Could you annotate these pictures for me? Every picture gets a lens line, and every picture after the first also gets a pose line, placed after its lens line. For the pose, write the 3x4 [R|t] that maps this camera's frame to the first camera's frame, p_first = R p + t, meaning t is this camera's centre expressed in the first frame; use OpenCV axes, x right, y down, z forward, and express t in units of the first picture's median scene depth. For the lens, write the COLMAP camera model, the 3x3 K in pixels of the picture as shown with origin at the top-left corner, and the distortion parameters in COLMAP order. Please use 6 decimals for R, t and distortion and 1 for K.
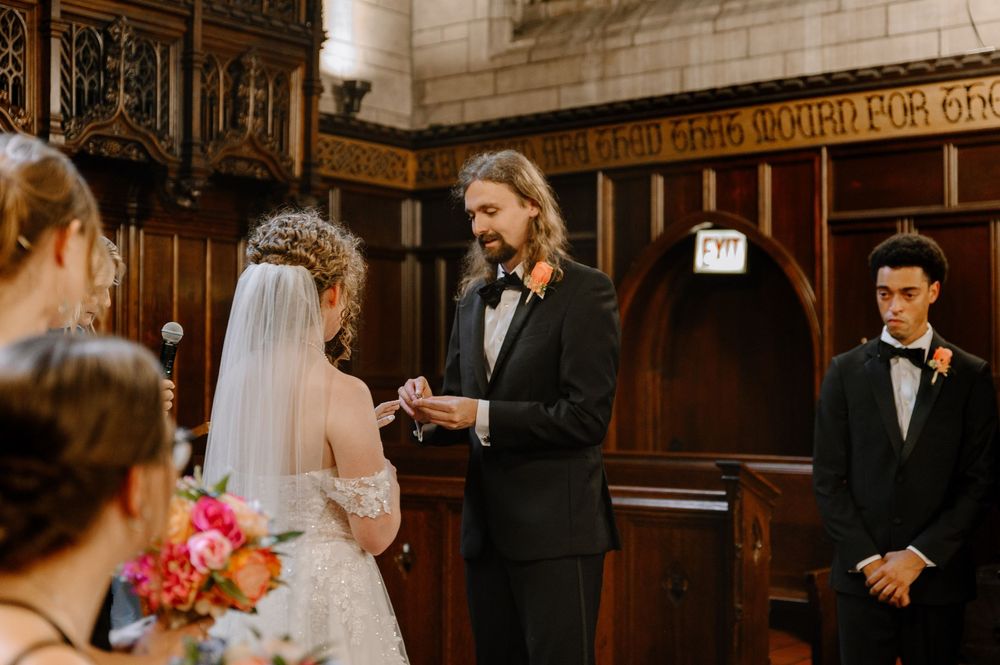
lens RADIAL K [[1501.1, 0, 500.0], [0, 1501.1, 332.5], [0, 0, 1]] dist [0.036532, 0.021458]
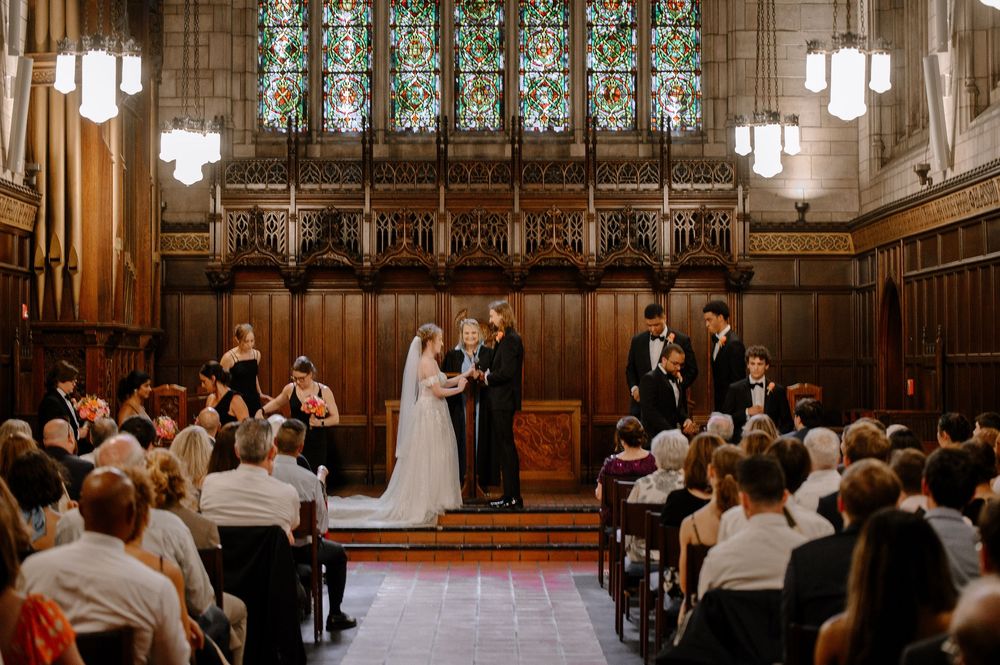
lens RADIAL K [[2088.4, 0, 500.0], [0, 2088.4, 332.5], [0, 0, 1]] dist [-0.168025, 0.098763]
pose [[0.625744, -0.022870, -0.779693, 1.944287], [0.036237, 0.999343, -0.000231, -0.019742], [0.779187, -0.028109, 0.626161, -1.064295]]
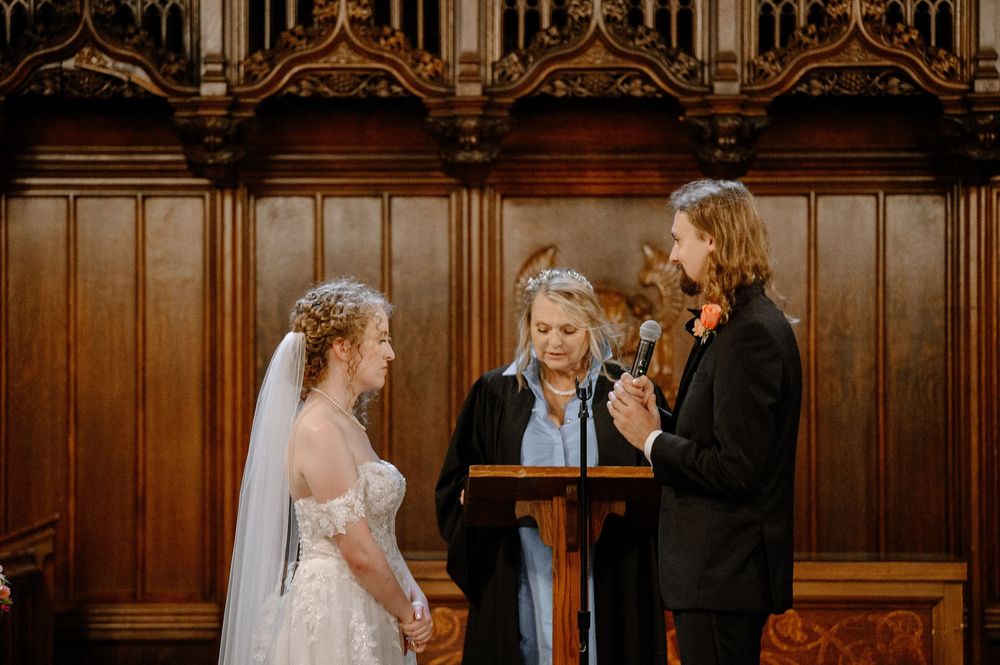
lens RADIAL K [[4403.5, 0, 499.6], [0, 4403.5, 351.9], [0, 0, 1]] dist [0.273452, 13.123806]
pose [[0.603628, -0.025901, -0.796845, 1.058592], [0.036752, 0.999314, -0.004642, -0.002733], [0.796419, -0.026483, 0.604166, -0.377884]]
